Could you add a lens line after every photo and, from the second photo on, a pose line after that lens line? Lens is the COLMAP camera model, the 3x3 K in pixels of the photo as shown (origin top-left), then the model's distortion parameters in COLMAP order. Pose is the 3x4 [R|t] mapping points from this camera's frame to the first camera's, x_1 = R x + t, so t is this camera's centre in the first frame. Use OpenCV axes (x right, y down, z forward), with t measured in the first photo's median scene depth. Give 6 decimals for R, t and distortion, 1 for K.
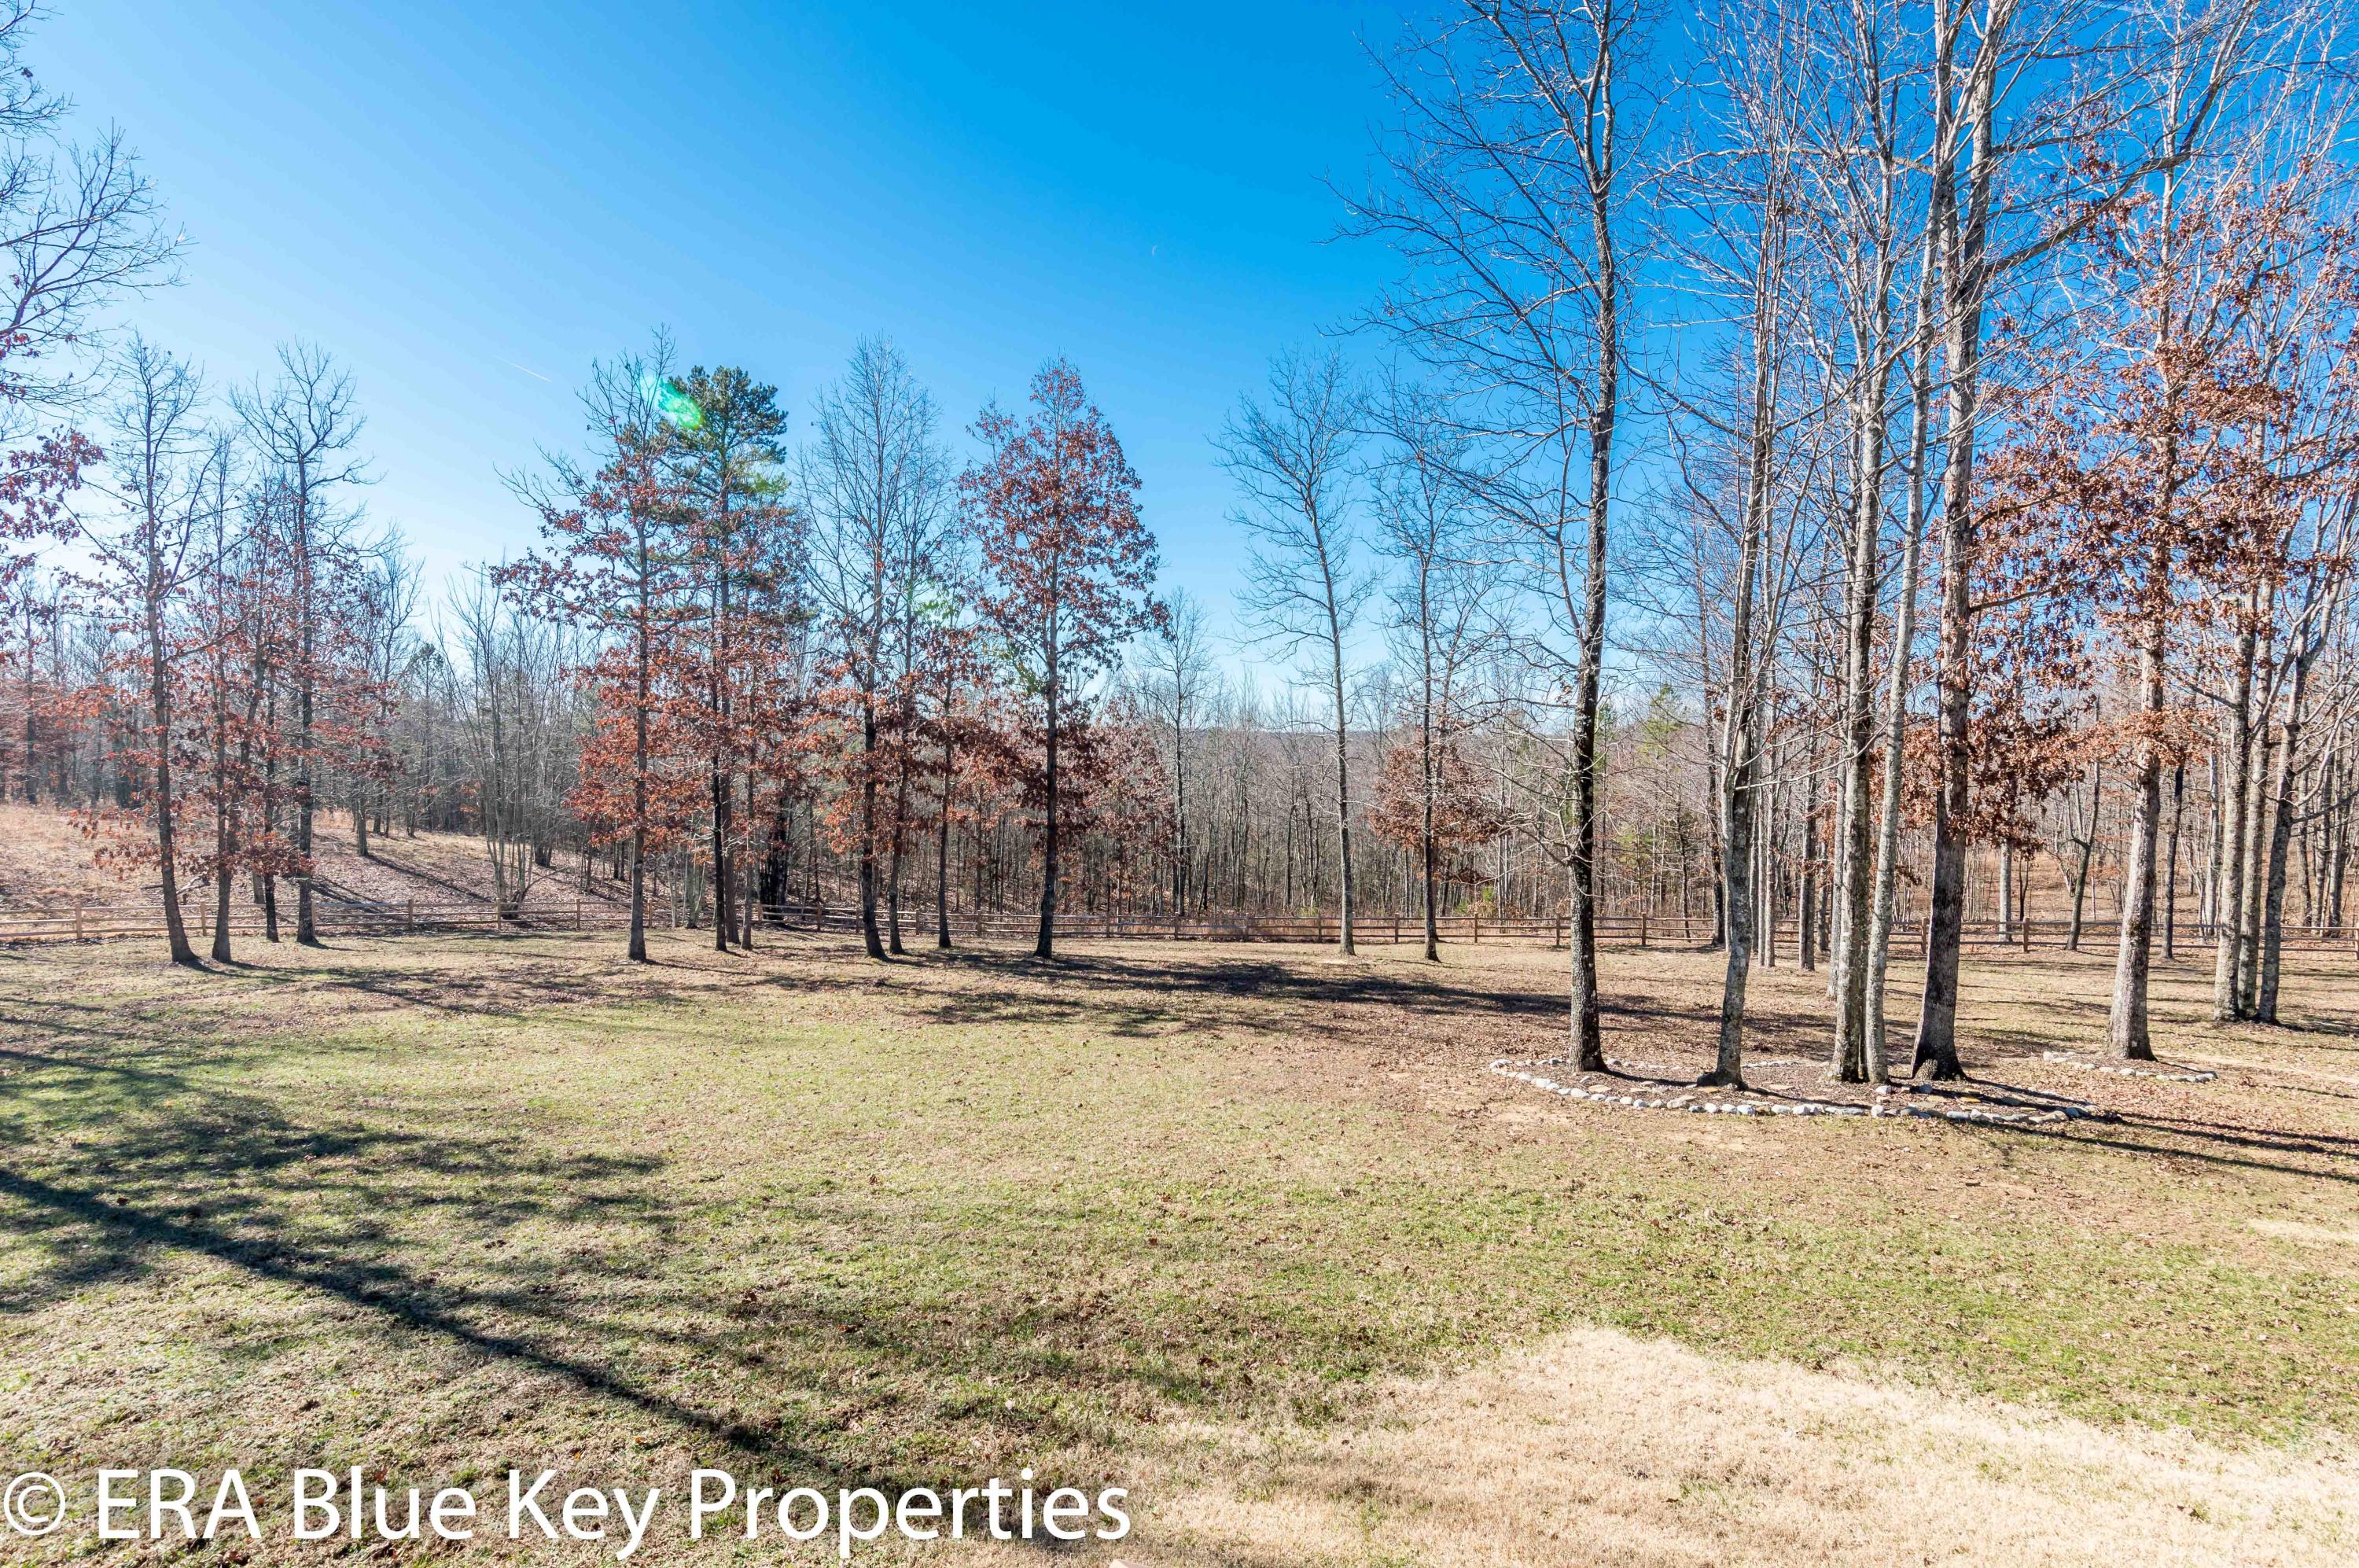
lens RADIAL K [[1157.7, 0, 1172.5], [0, 1157.7, 788.6], [0, 0, 1]] dist [-0.003311, 0.000271]
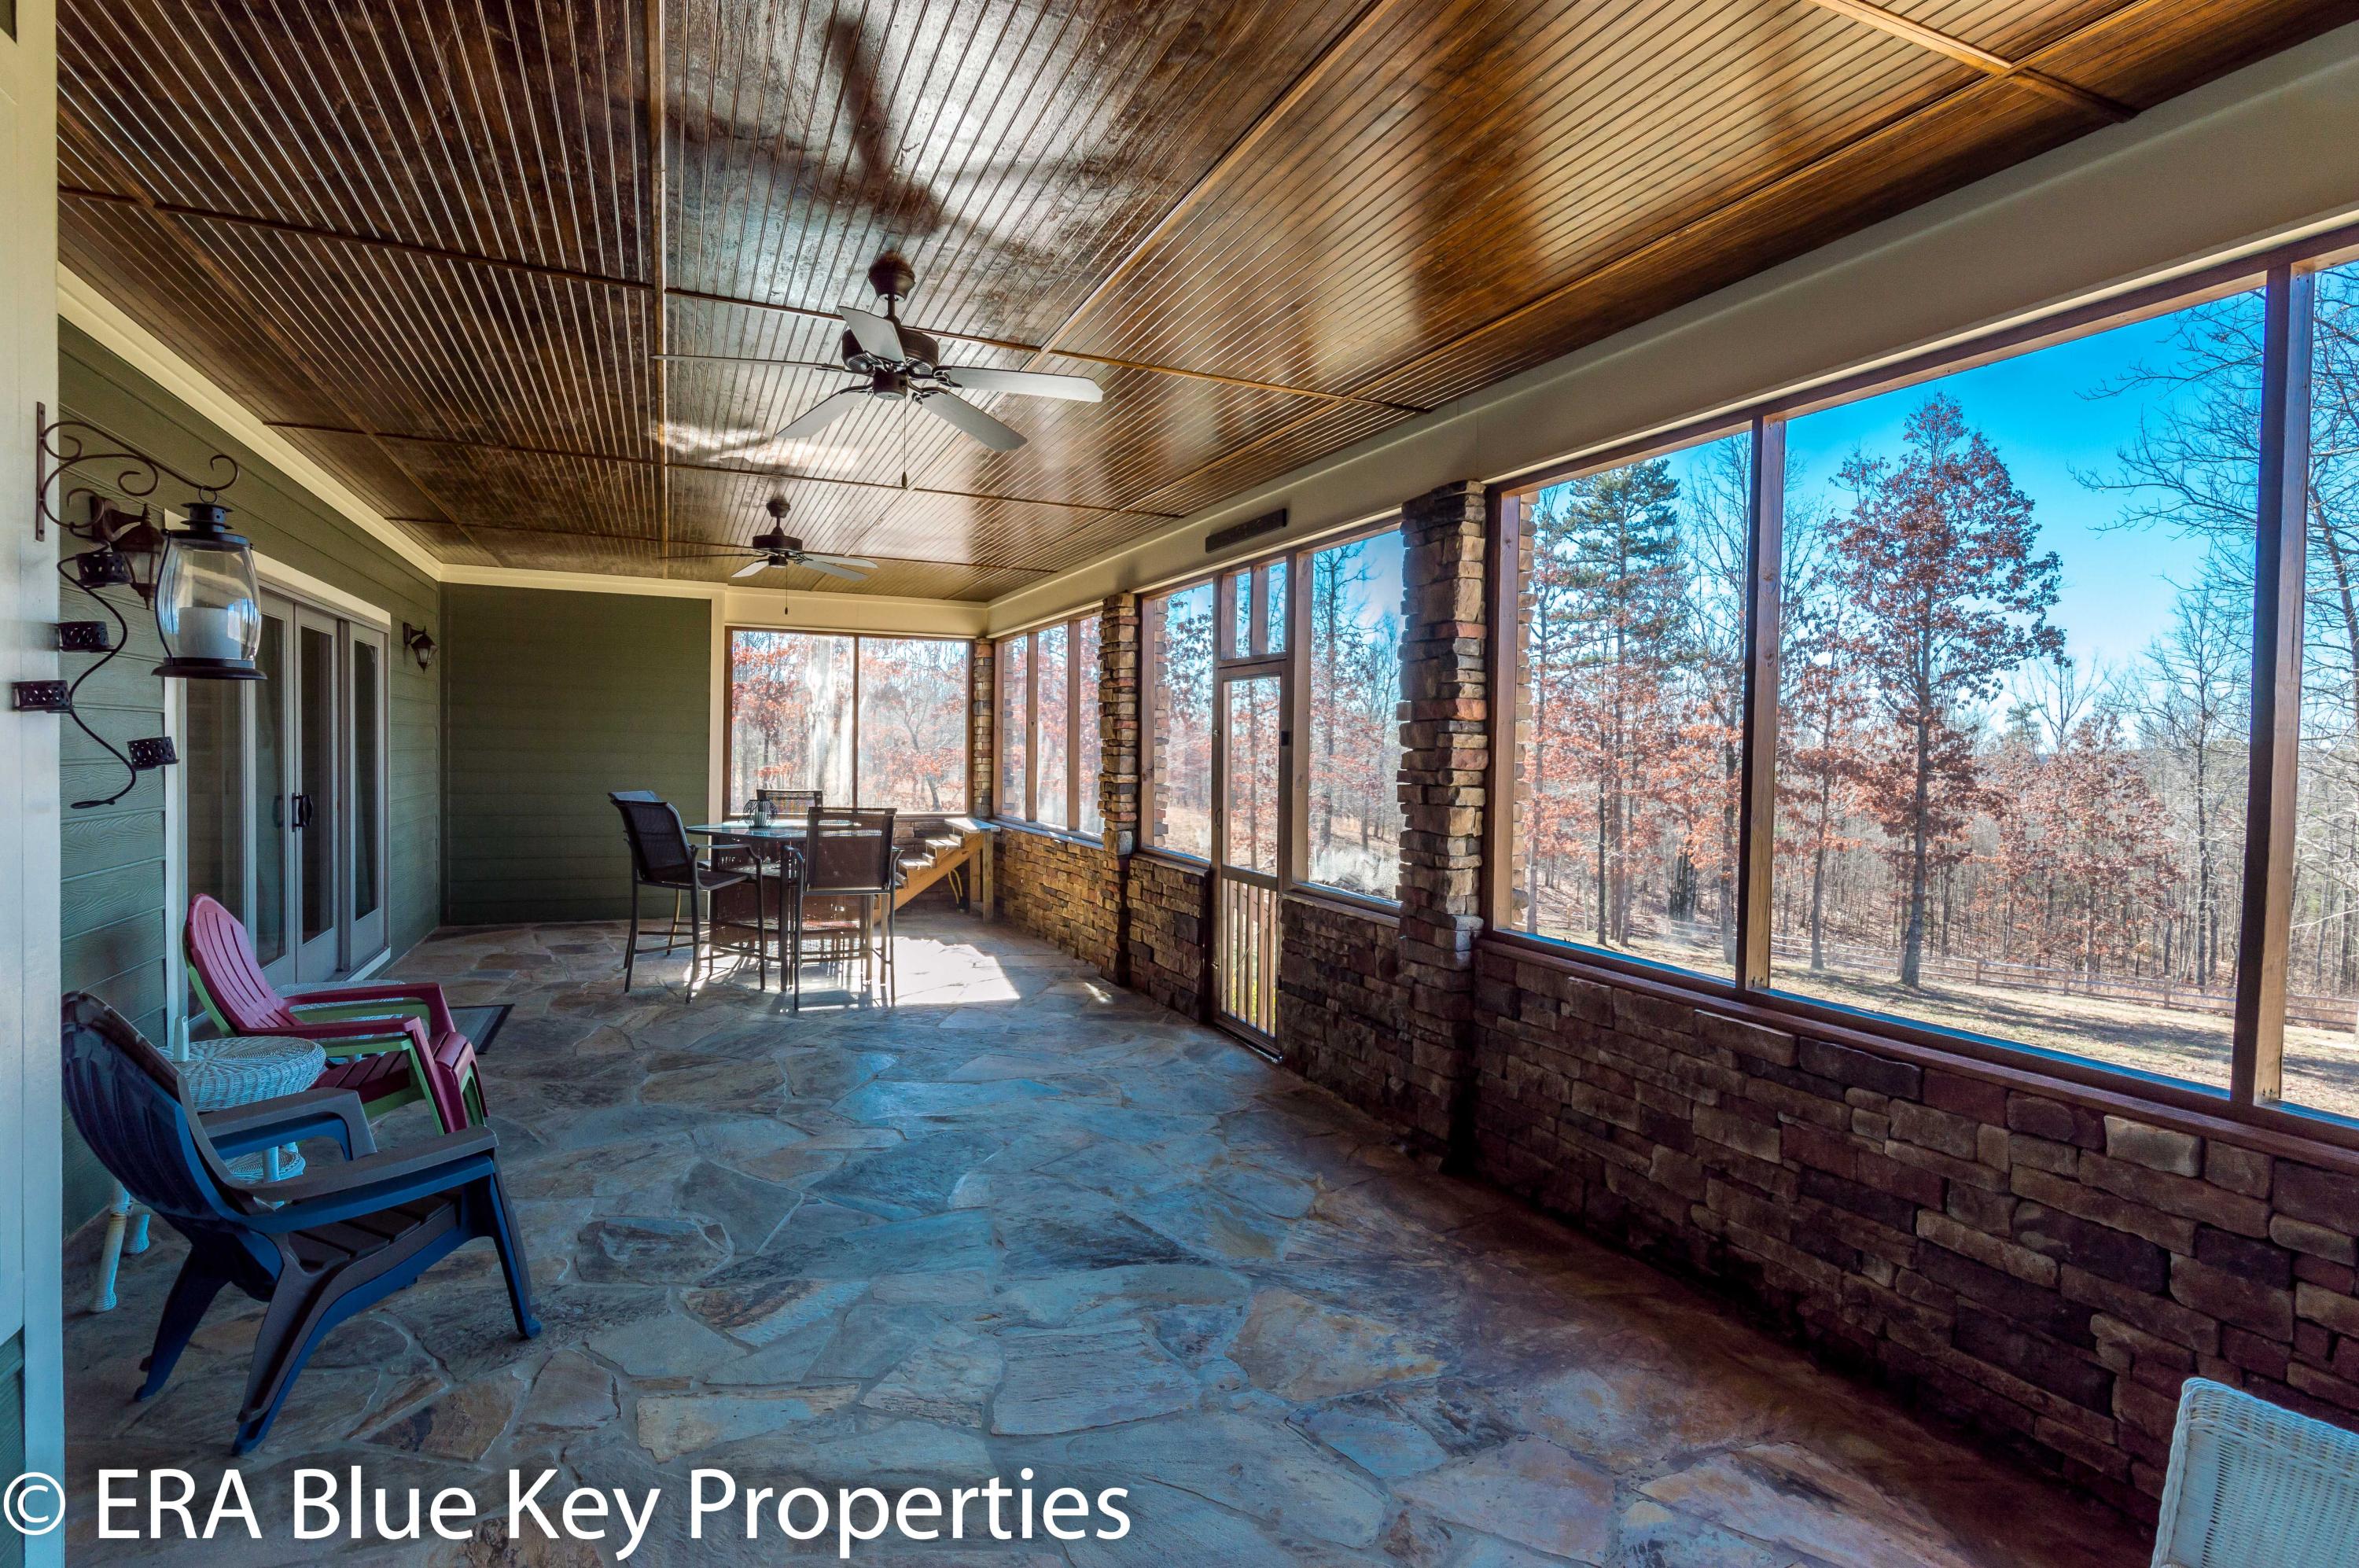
lens RADIAL K [[1157.7, 0, 1178.3], [0, 1157.7, 780.1], [0, 0, 1]] dist [-0.003311, 0.000271]
pose [[0.710537, 0.012888, -0.703542, 0.142541], [-0.031686, 0.999404, -0.013693, 0.000559], [0.702946, 0.032022, 0.710522, -0.168059]]
